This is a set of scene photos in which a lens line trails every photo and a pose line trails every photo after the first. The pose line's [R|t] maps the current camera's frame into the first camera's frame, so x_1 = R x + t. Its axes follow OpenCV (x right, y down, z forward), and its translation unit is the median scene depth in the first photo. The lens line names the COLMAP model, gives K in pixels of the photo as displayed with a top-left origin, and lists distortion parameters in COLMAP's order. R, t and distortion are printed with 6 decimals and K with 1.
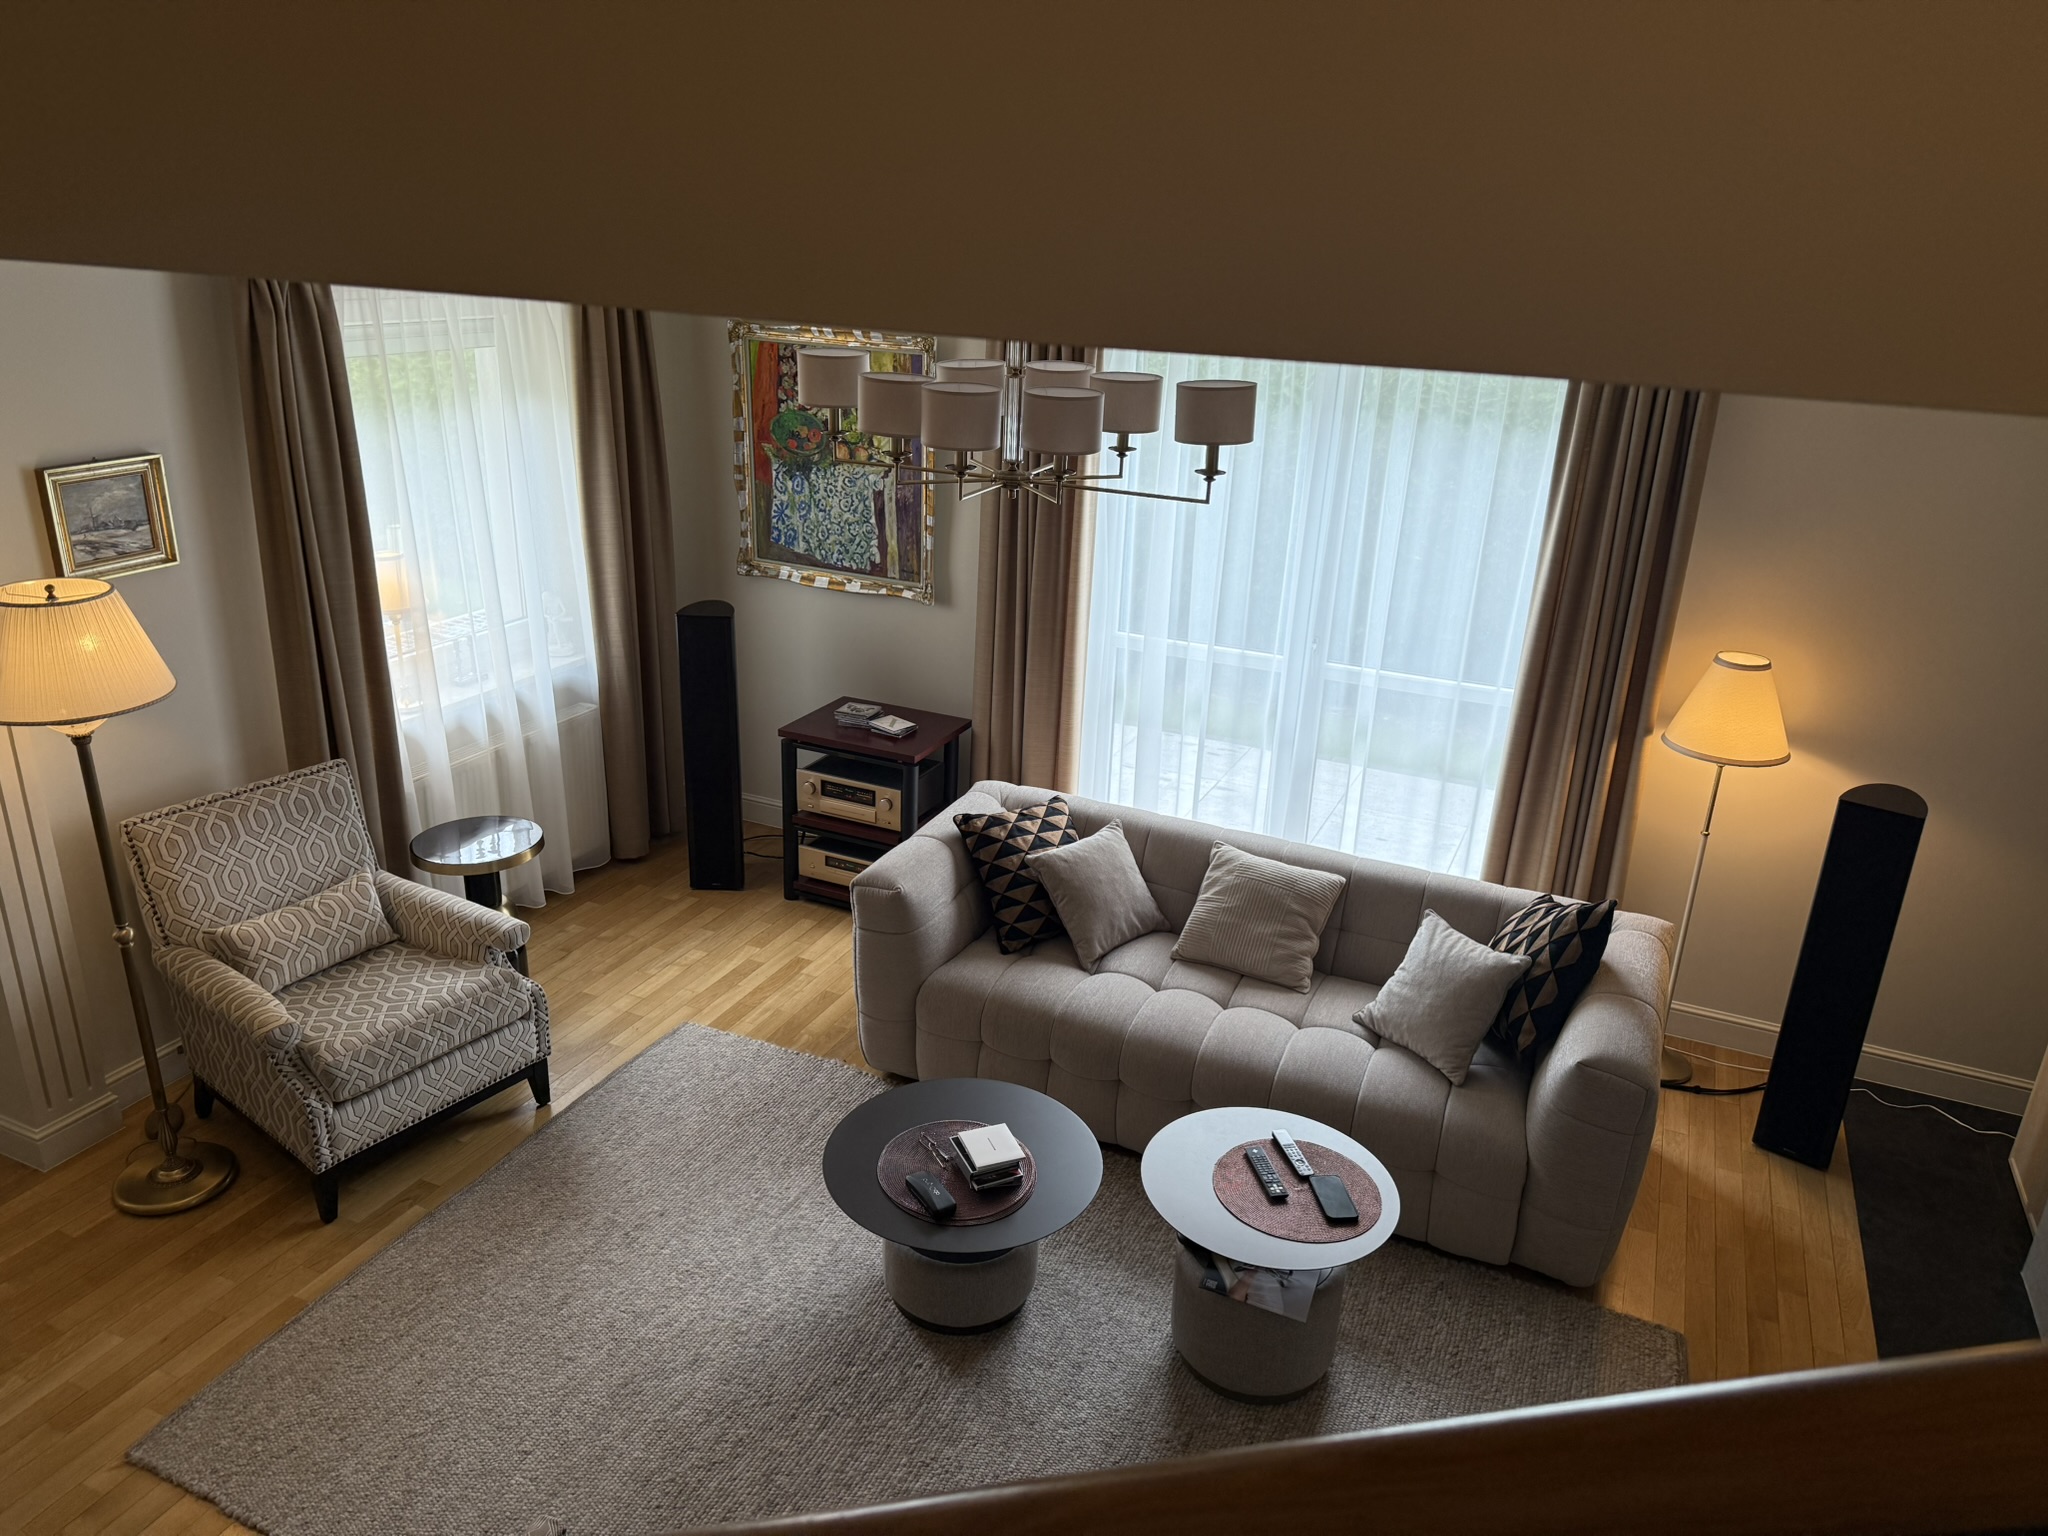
lens RADIAL K [[1442.6, 0, 1013.5], [0, 1442.6, 776.6], [0, 0, 1]] dist [0.164672, -0.286926]
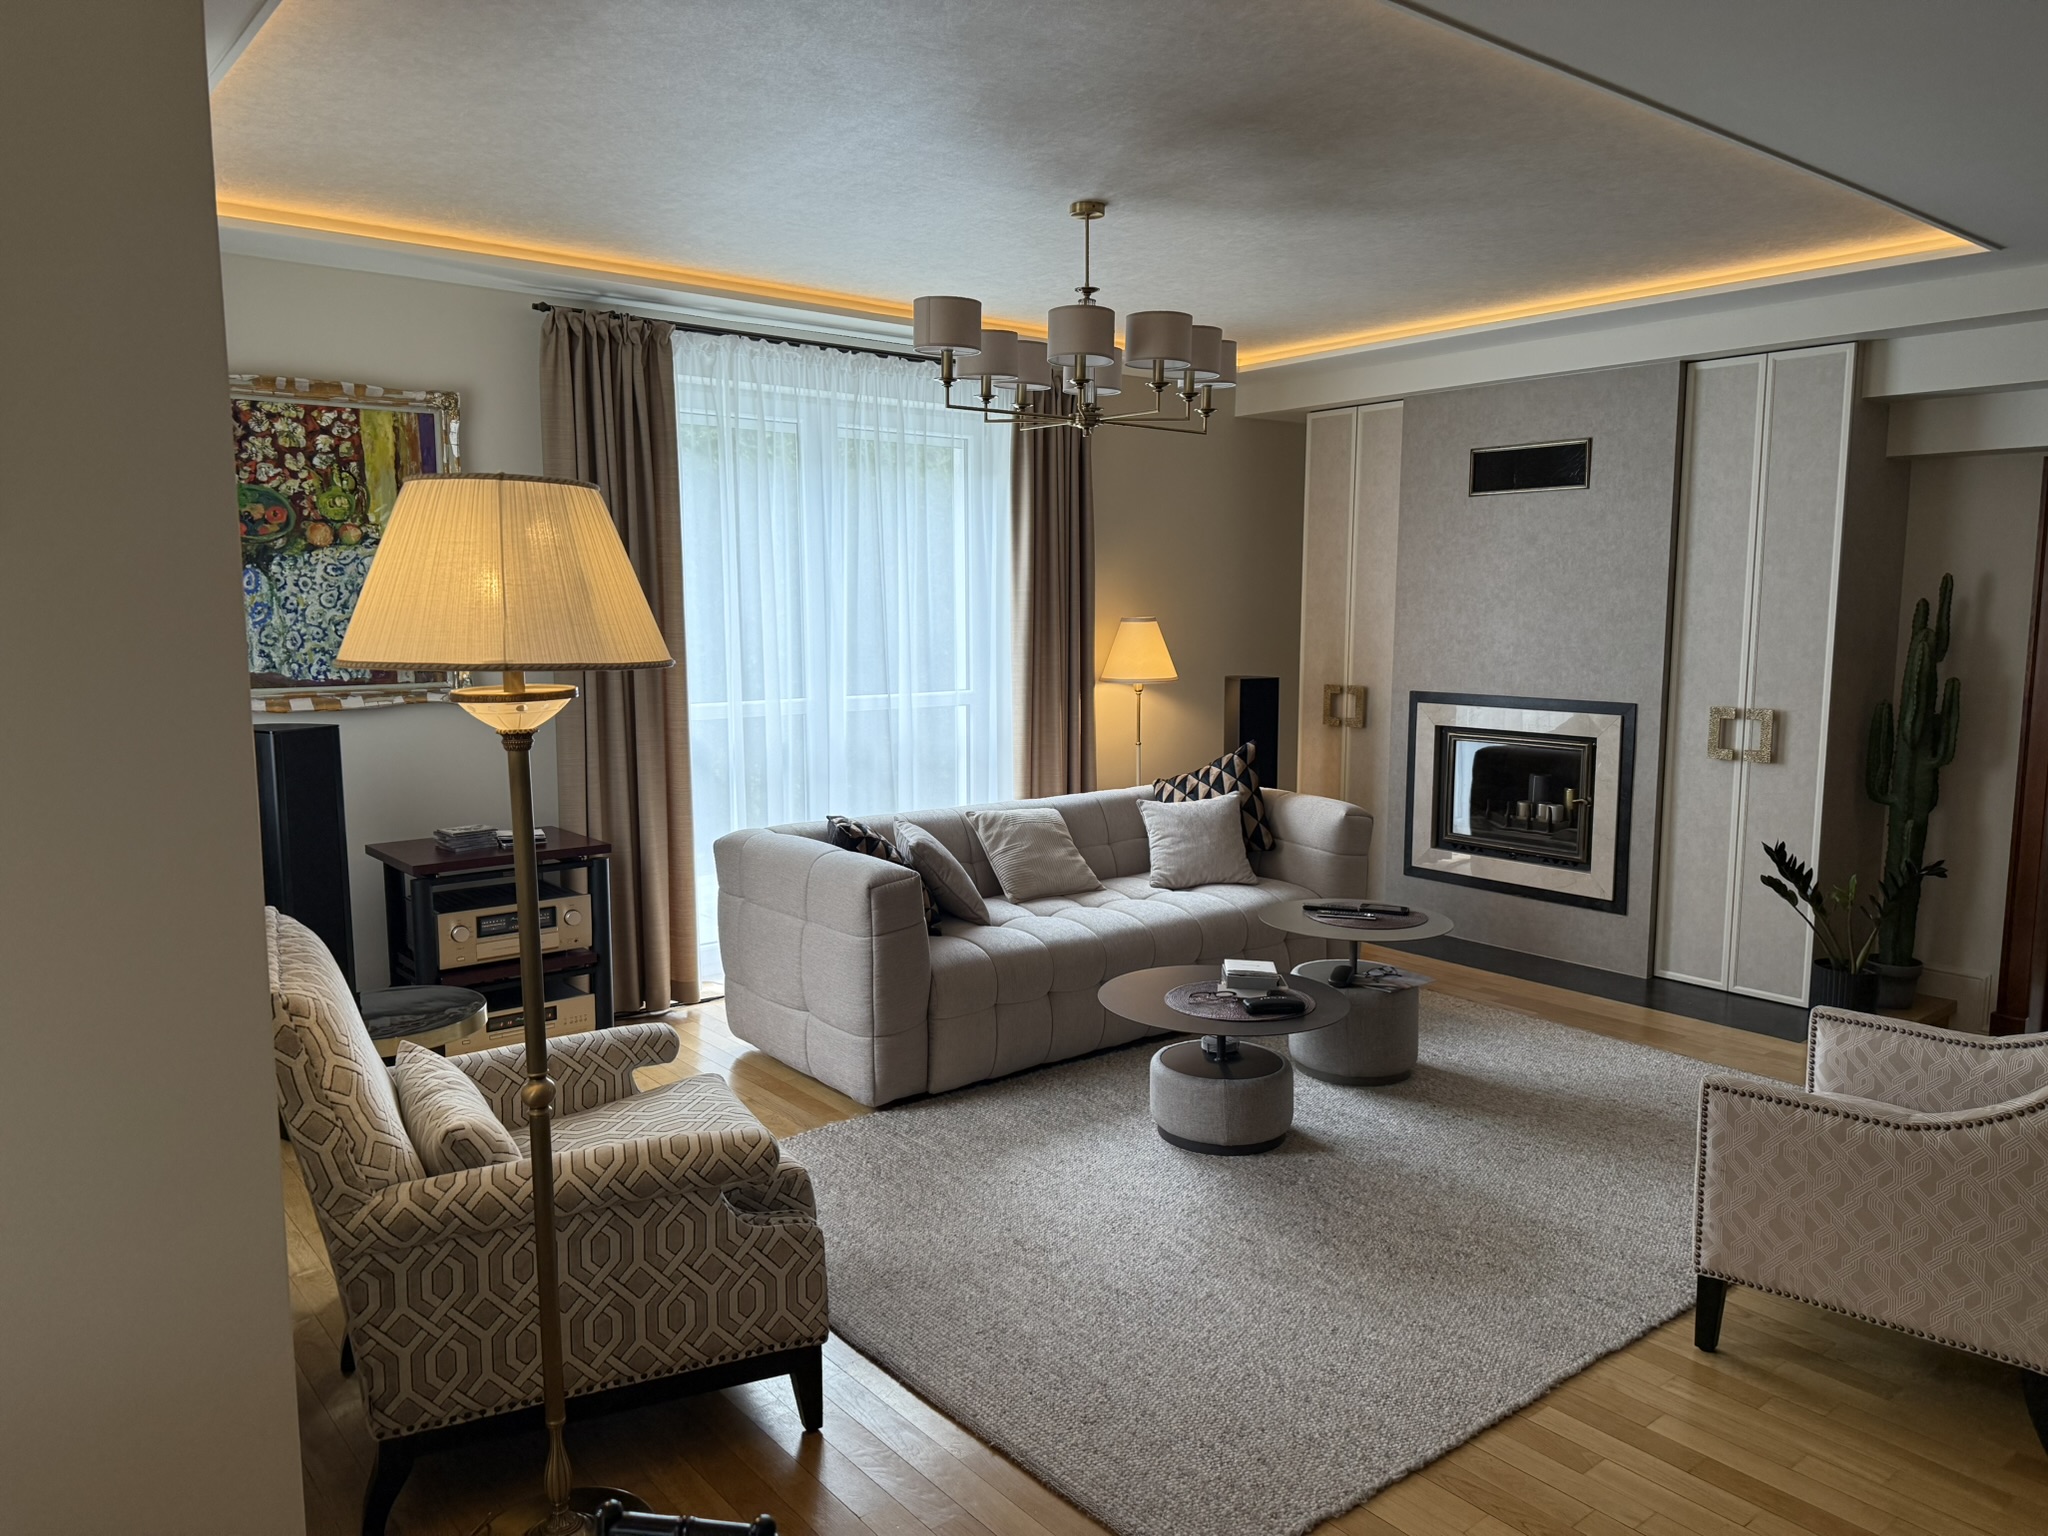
lens RADIAL K [[1440.3, 0, 1044.2], [0, 1440.3, 770.6], [0, 0, 1]] dist [0.102846, -0.159082]
pose [[0.440838, -0.145897, 0.885650, -0.711851], [0.338679, 0.940804, -0.013597, 0.044263], [-0.831239, 0.305945, 0.464154, 0.370399]]
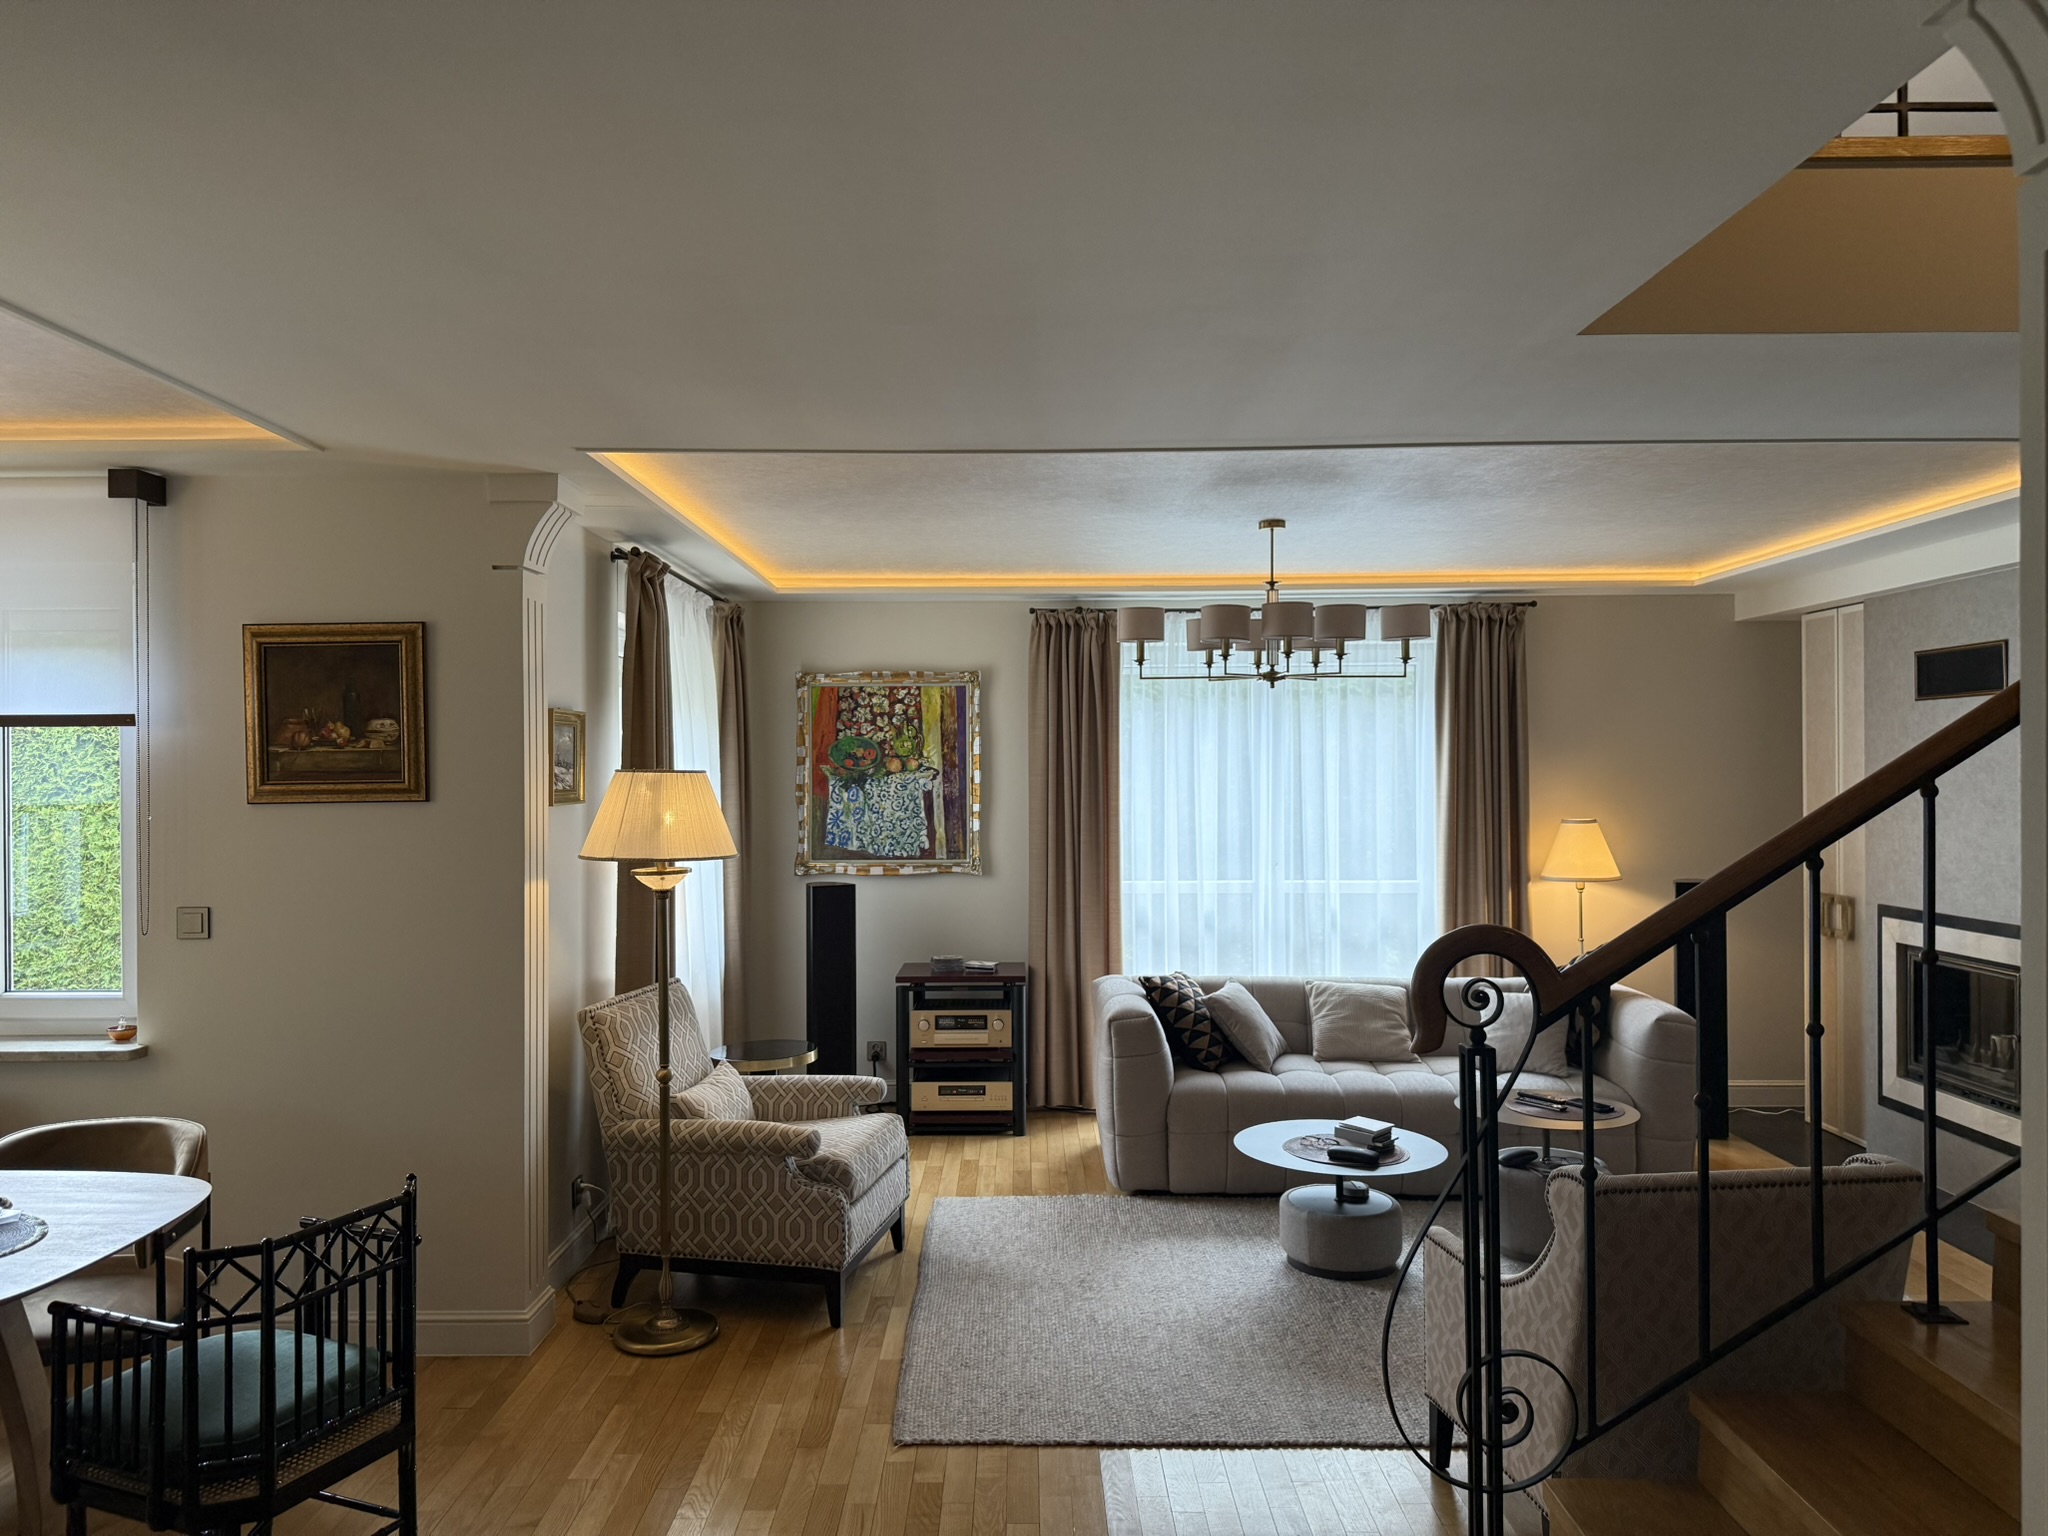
lens RADIAL K [[1445.2, 0, 1023.2], [0, 1445.2, 765.3], [0, 0, 1]] dist [0.172267, -0.288402]
pose [[0.909545, -0.040986, 0.413579, -0.572554], [0.185885, 0.930161, -0.316619, 0.209378], [-0.371718, 0.364858, 0.853642, -0.119423]]
